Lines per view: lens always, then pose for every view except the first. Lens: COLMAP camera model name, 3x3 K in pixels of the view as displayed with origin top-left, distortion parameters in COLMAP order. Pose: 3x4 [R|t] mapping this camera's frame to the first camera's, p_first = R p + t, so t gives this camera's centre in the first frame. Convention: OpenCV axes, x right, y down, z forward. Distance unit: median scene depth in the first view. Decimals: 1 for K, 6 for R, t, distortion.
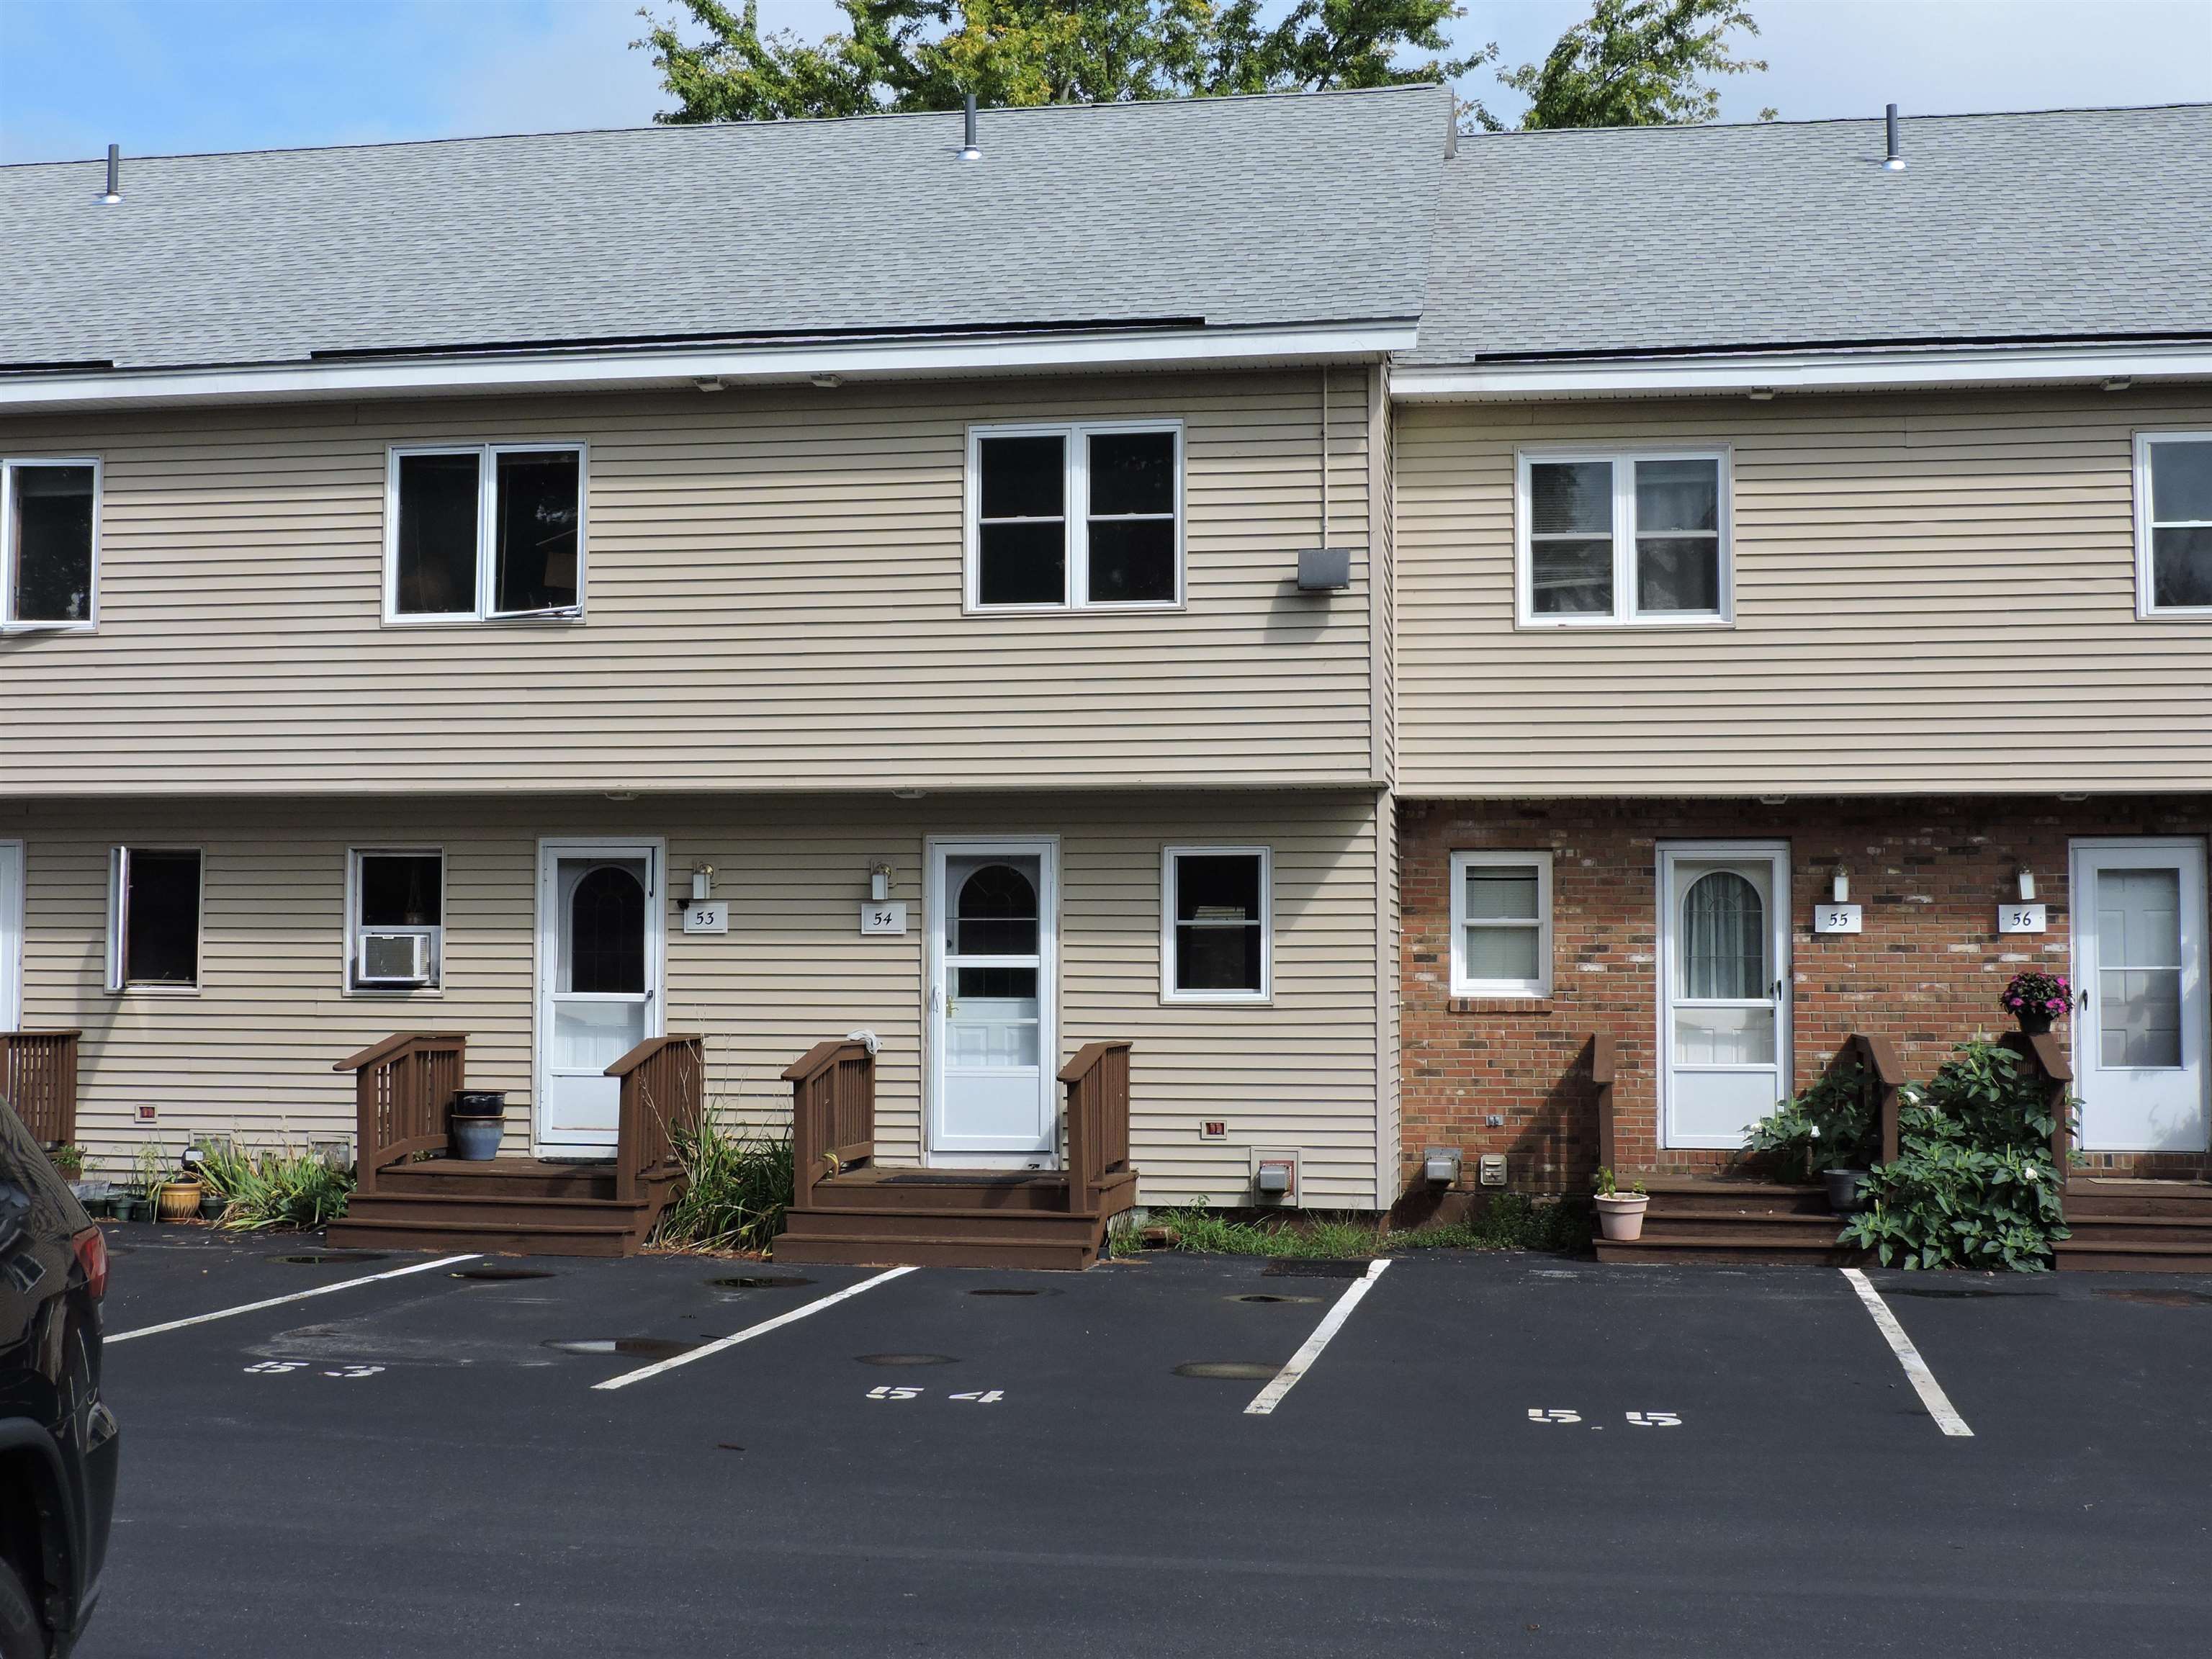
lens RADIAL K [[2826.9, 0, 1161.7], [0, 2826.9, 830.1], [0, 0, 1]] dist [-0.031841, -0.010213]
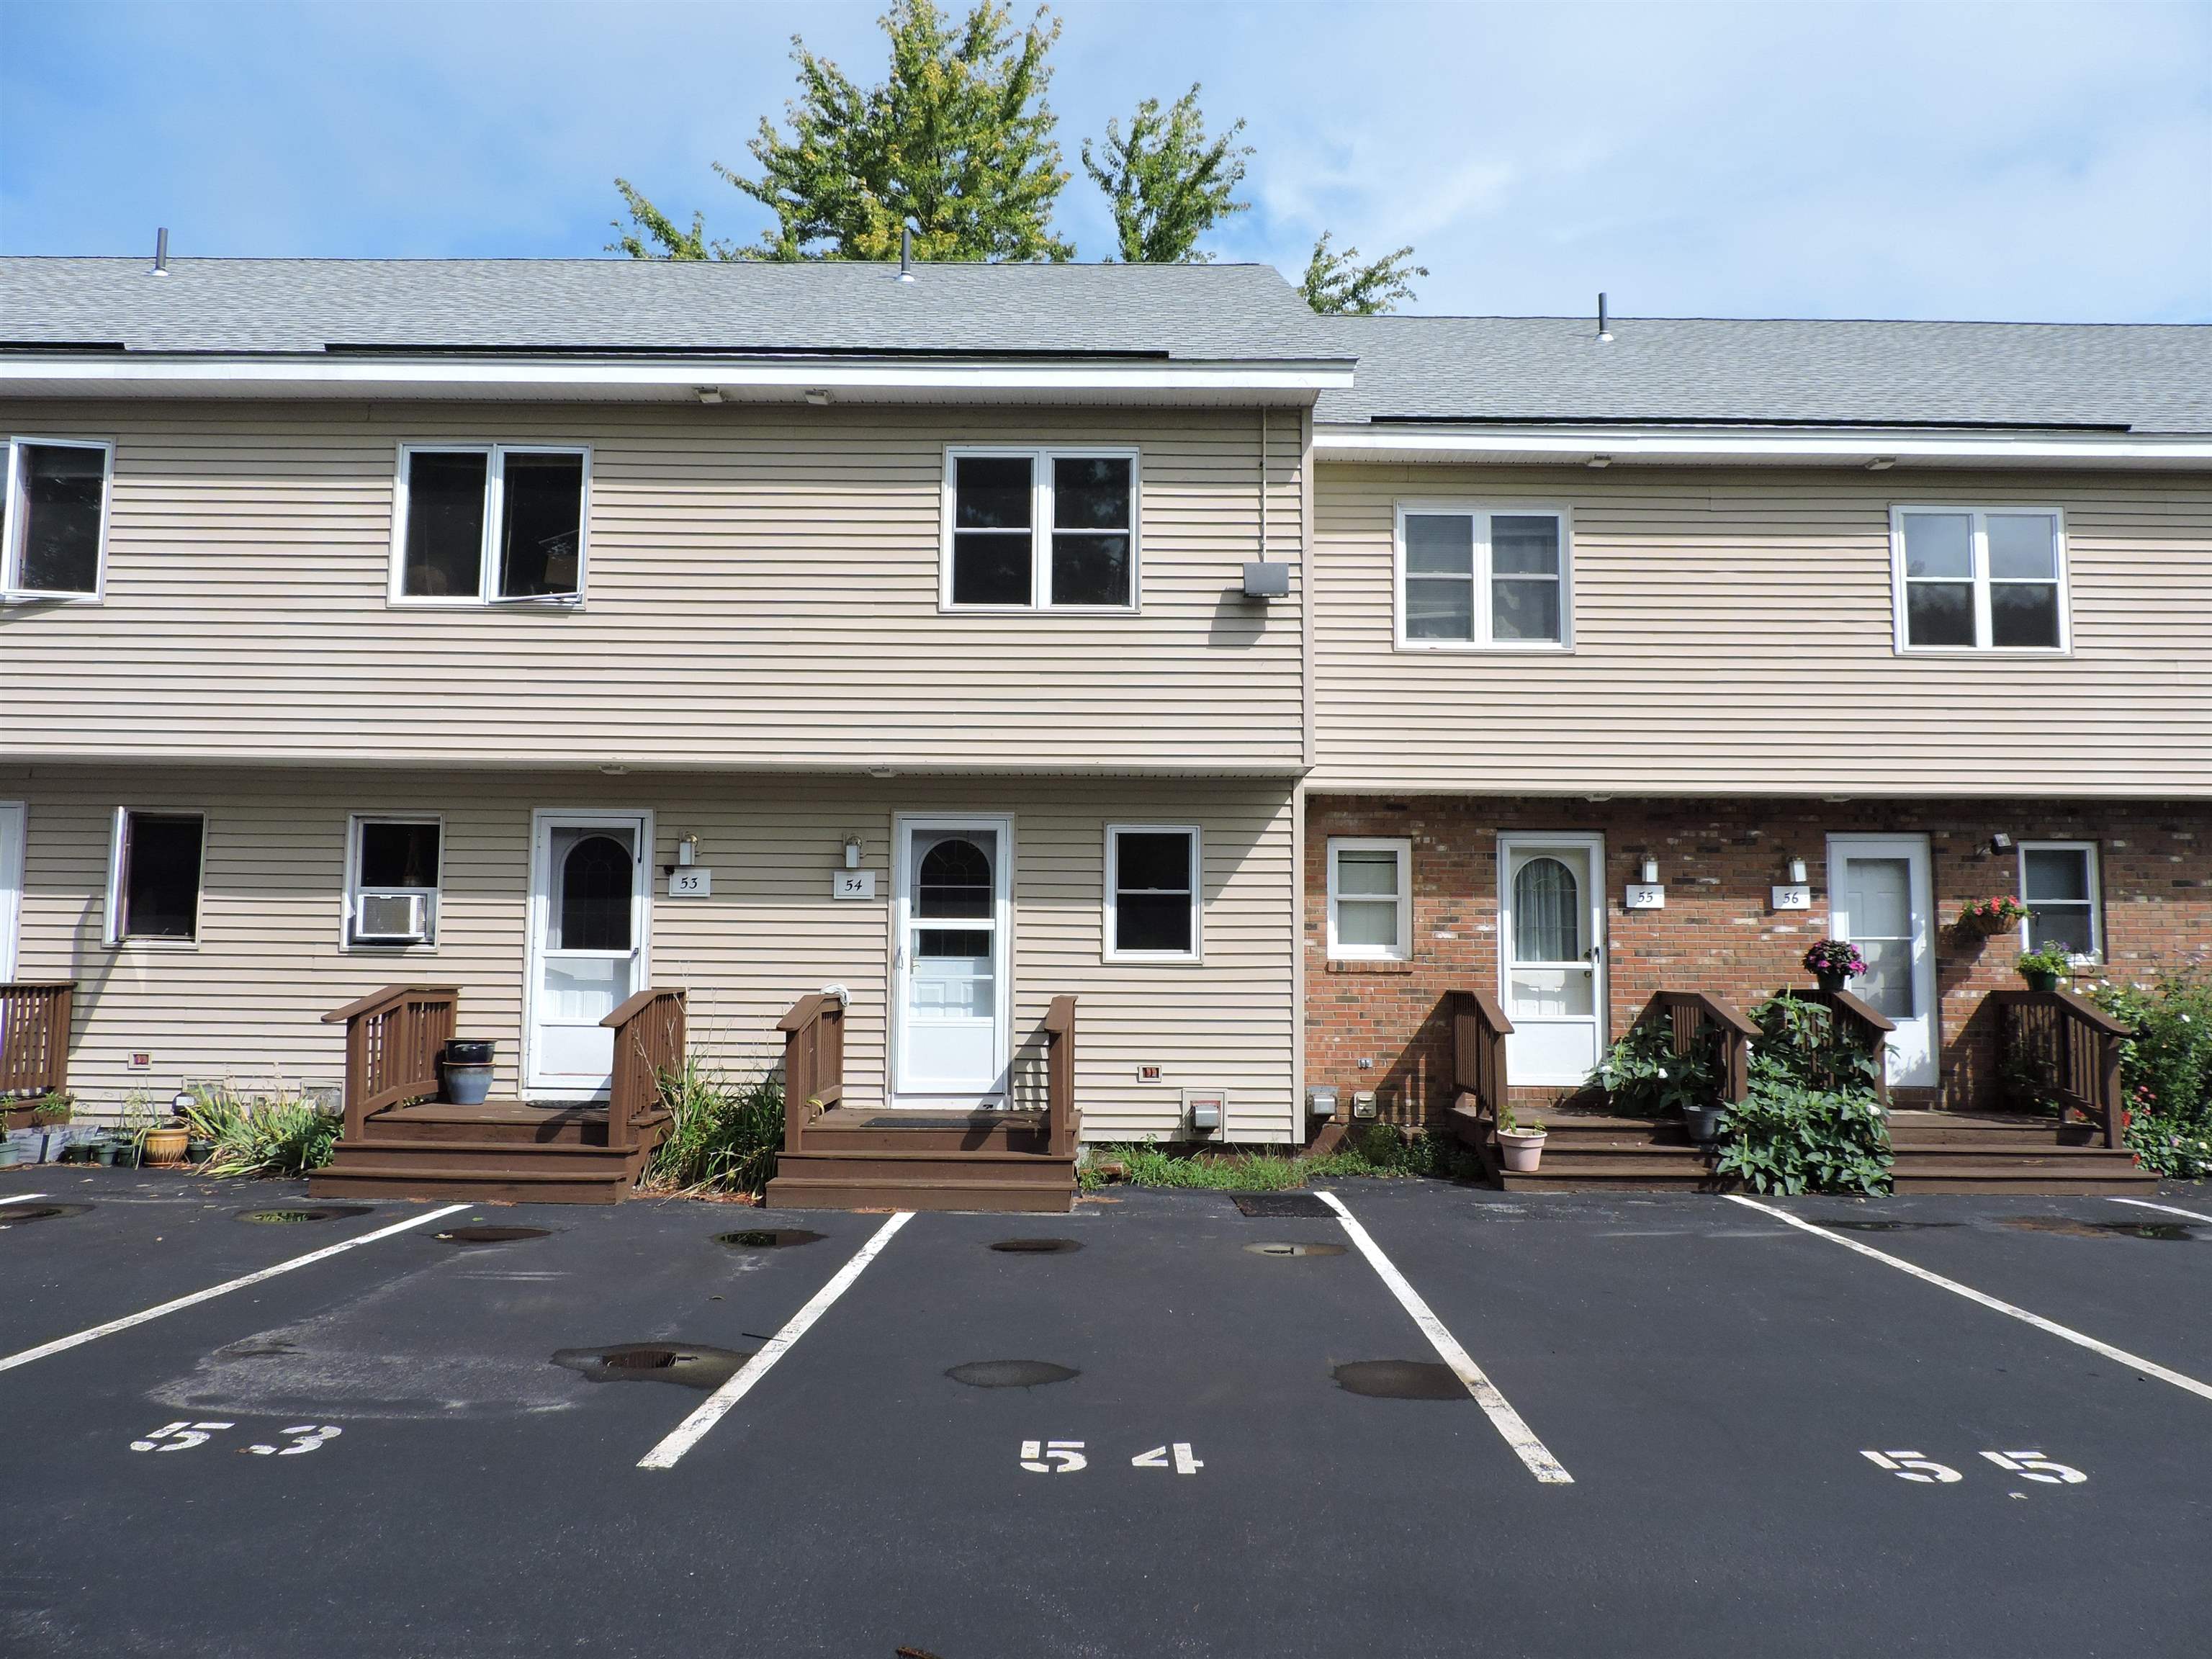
lens RADIAL K [[1613.4, 0, 1138.4], [0, 1613.4, 824.7], [0, 0, 1]] dist [-0.011577, -0.003892]
pose [[0.987104, 0.019698, 0.158866, -0.089372], [-0.014472, 0.999317, -0.033988, 0.027619], [-0.159428, 0.031250, 0.986715, 0.349985]]
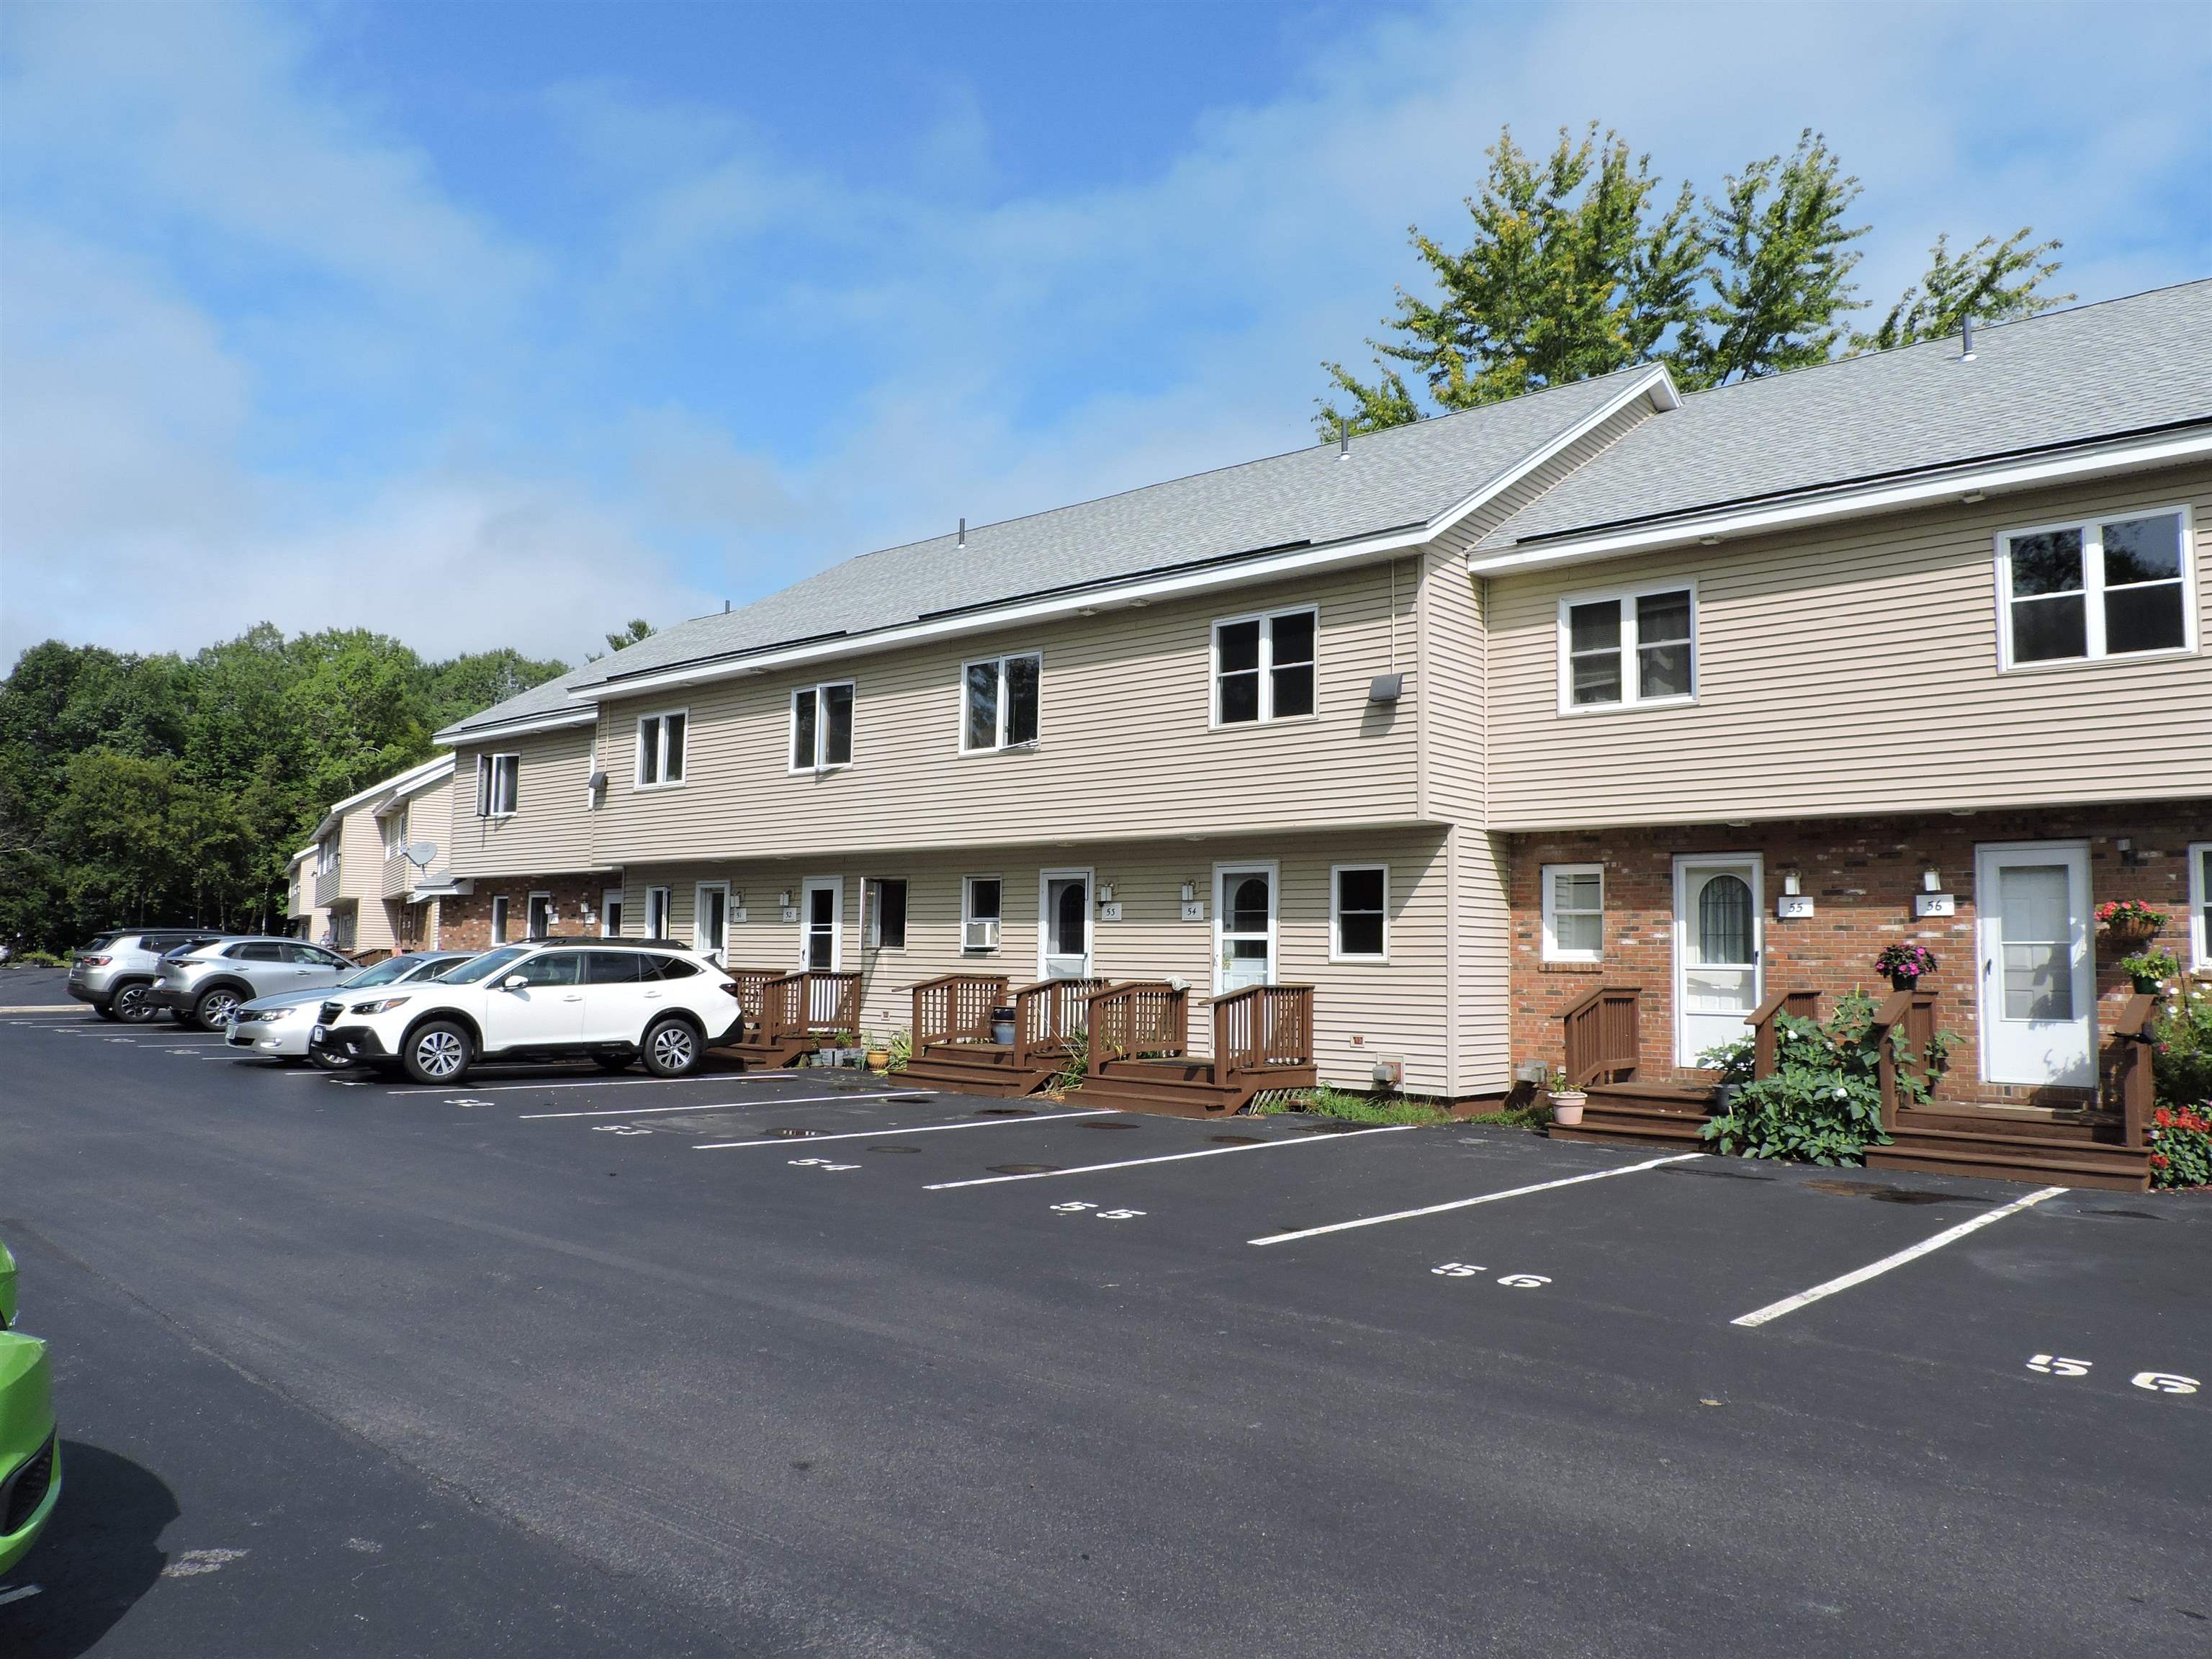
lens RADIAL K [[1610.1, 0, 1117.6], [0, 1610.1, 832.9], [0, 0, 1]] dist [0.001344, 0.003395]
pose [[0.845079, -0.033126, -0.533614, 0.387107], [0.016244, 0.999209, -0.036304, 0.018588], [0.534394, 0.022011, 0.844949, 0.149344]]
